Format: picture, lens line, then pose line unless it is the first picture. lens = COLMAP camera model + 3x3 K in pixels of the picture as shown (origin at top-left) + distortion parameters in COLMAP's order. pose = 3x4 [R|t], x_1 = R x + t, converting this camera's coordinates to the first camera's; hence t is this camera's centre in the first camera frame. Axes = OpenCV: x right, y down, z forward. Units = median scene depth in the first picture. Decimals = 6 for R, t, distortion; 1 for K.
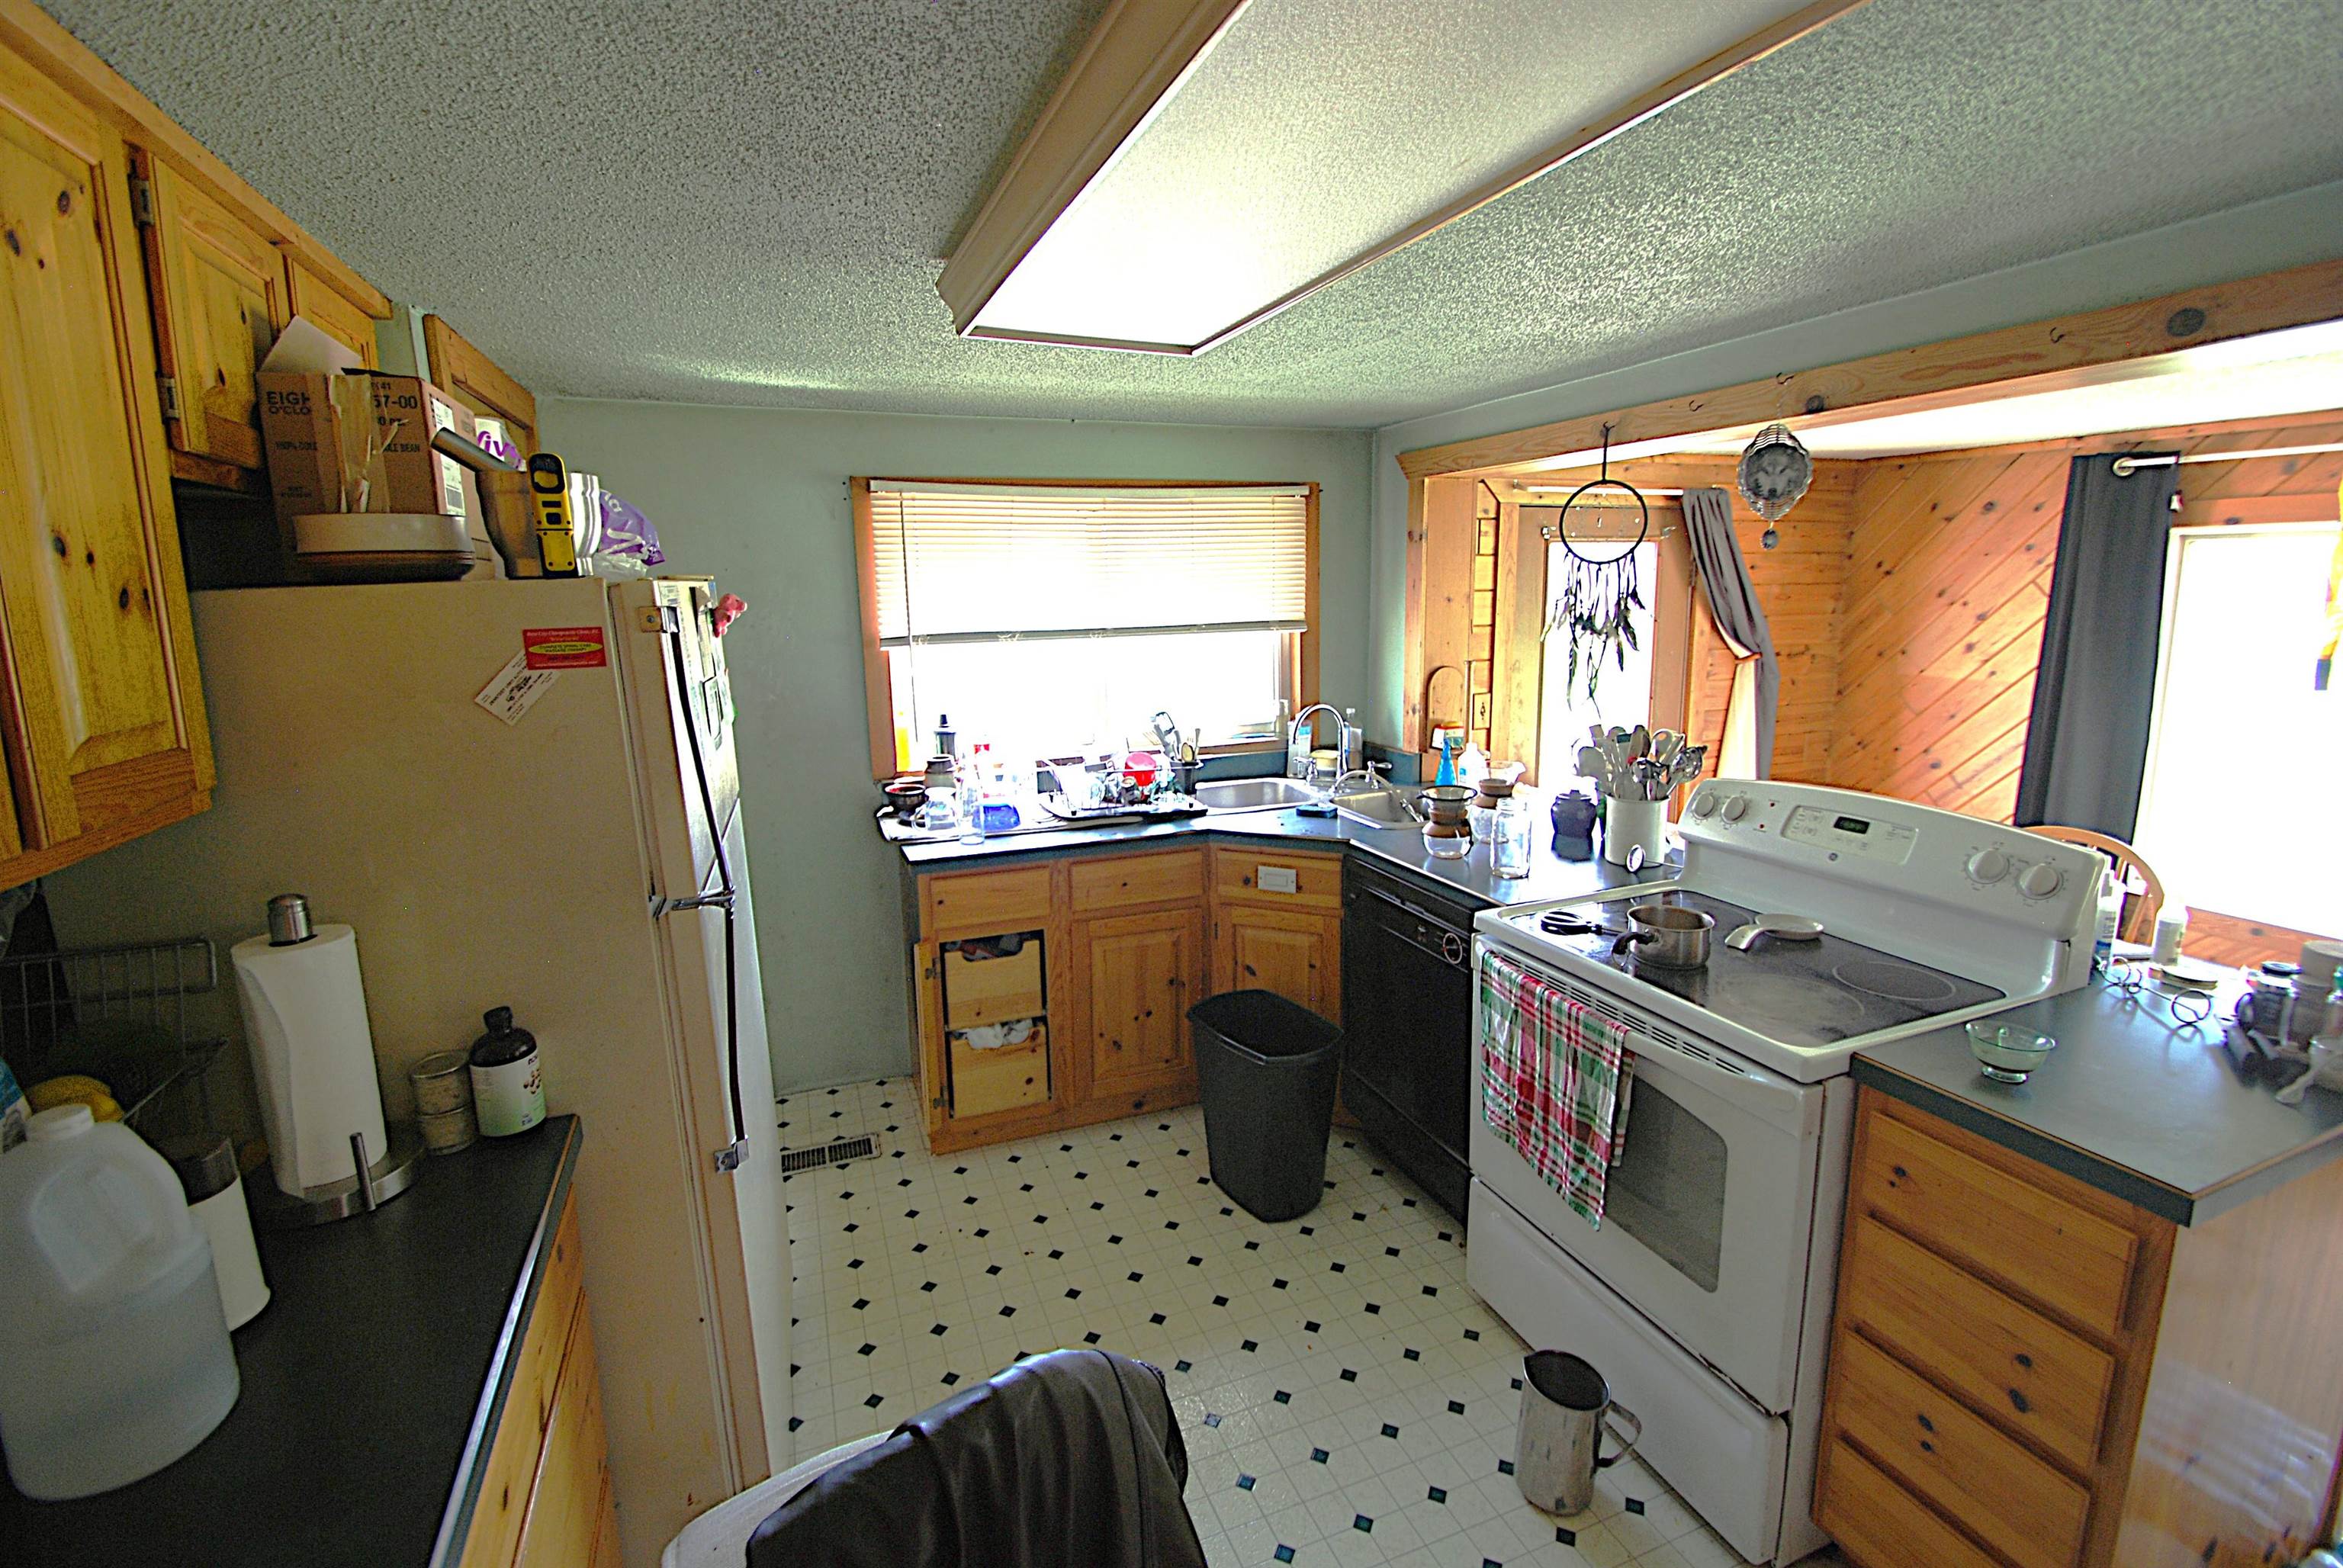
lens RADIAL K [[1026.8, 0, 1169.2], [0, 1026.8, 779.2], [0, 0, 1]] dist [0.008012, -0.012503]
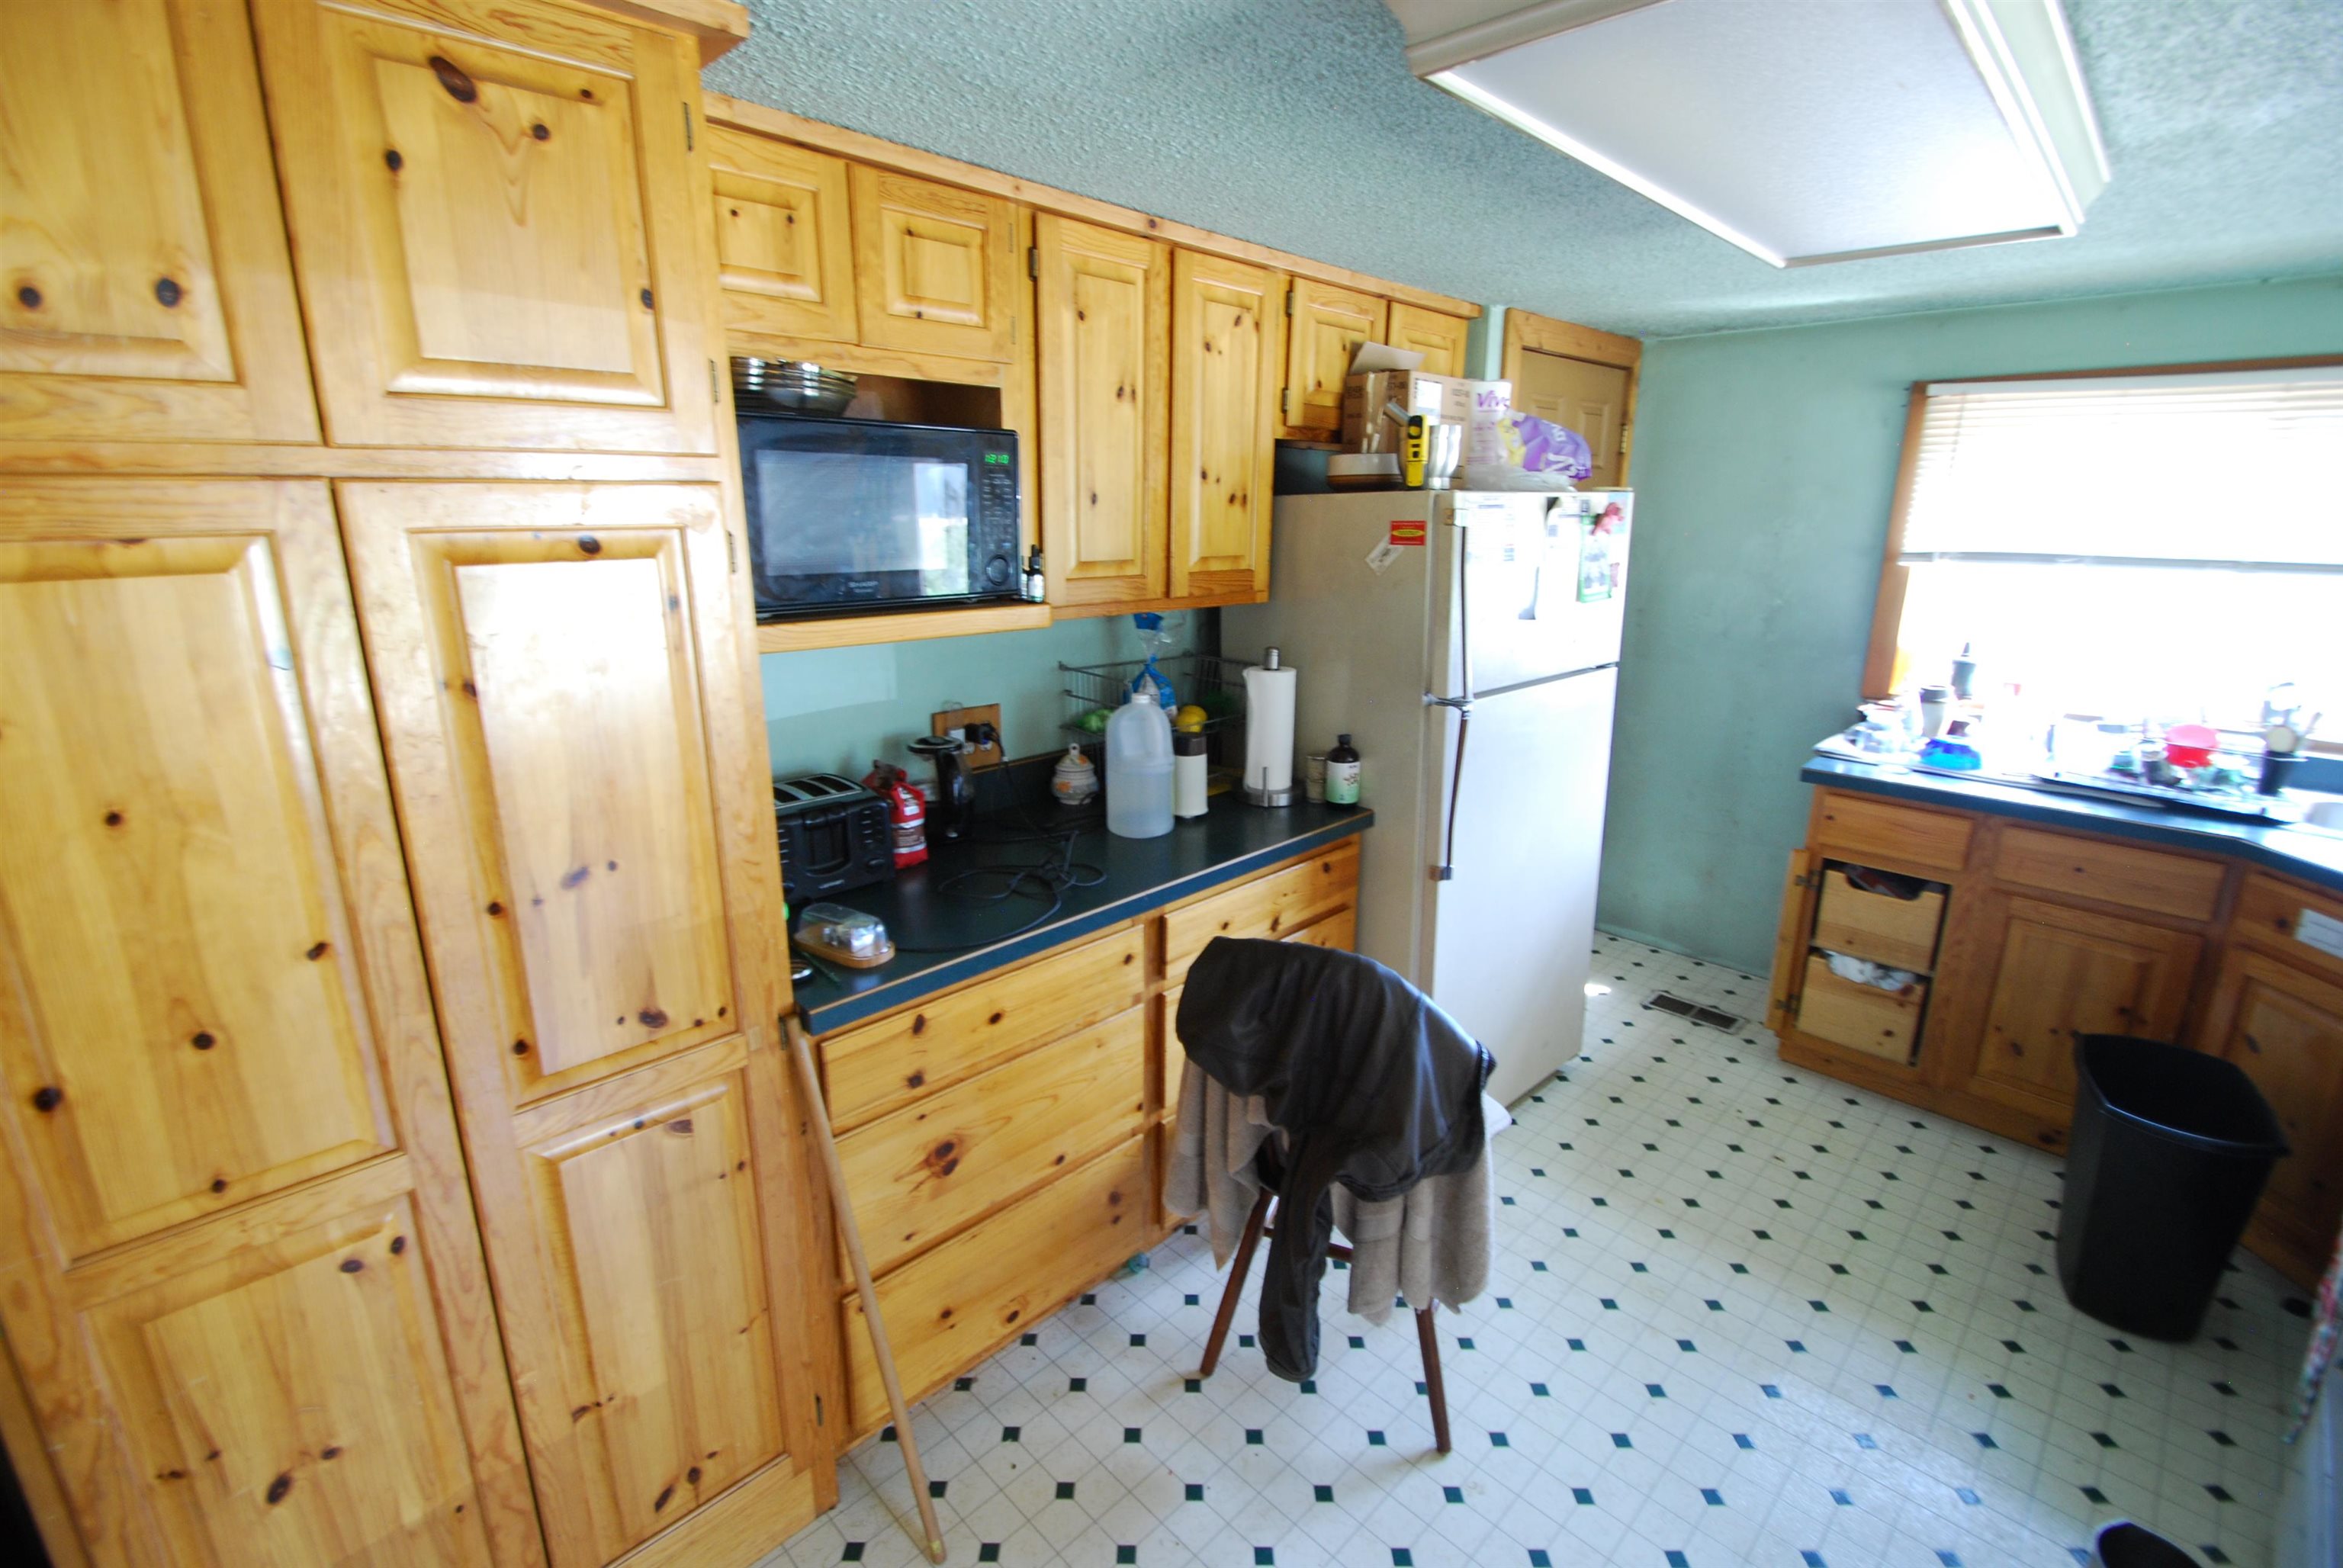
lens RADIAL K [[1026.8, 0, 1169.2], [0, 1026.8, 779.2], [0, 0, 1]] dist [0.008012, -0.012503]
pose [[0.390696, 0.254731, -0.884573, 0.389661], [-0.177541, 0.963759, 0.199118, -0.002073], [0.903236, 0.079254, 0.421762, -0.013705]]
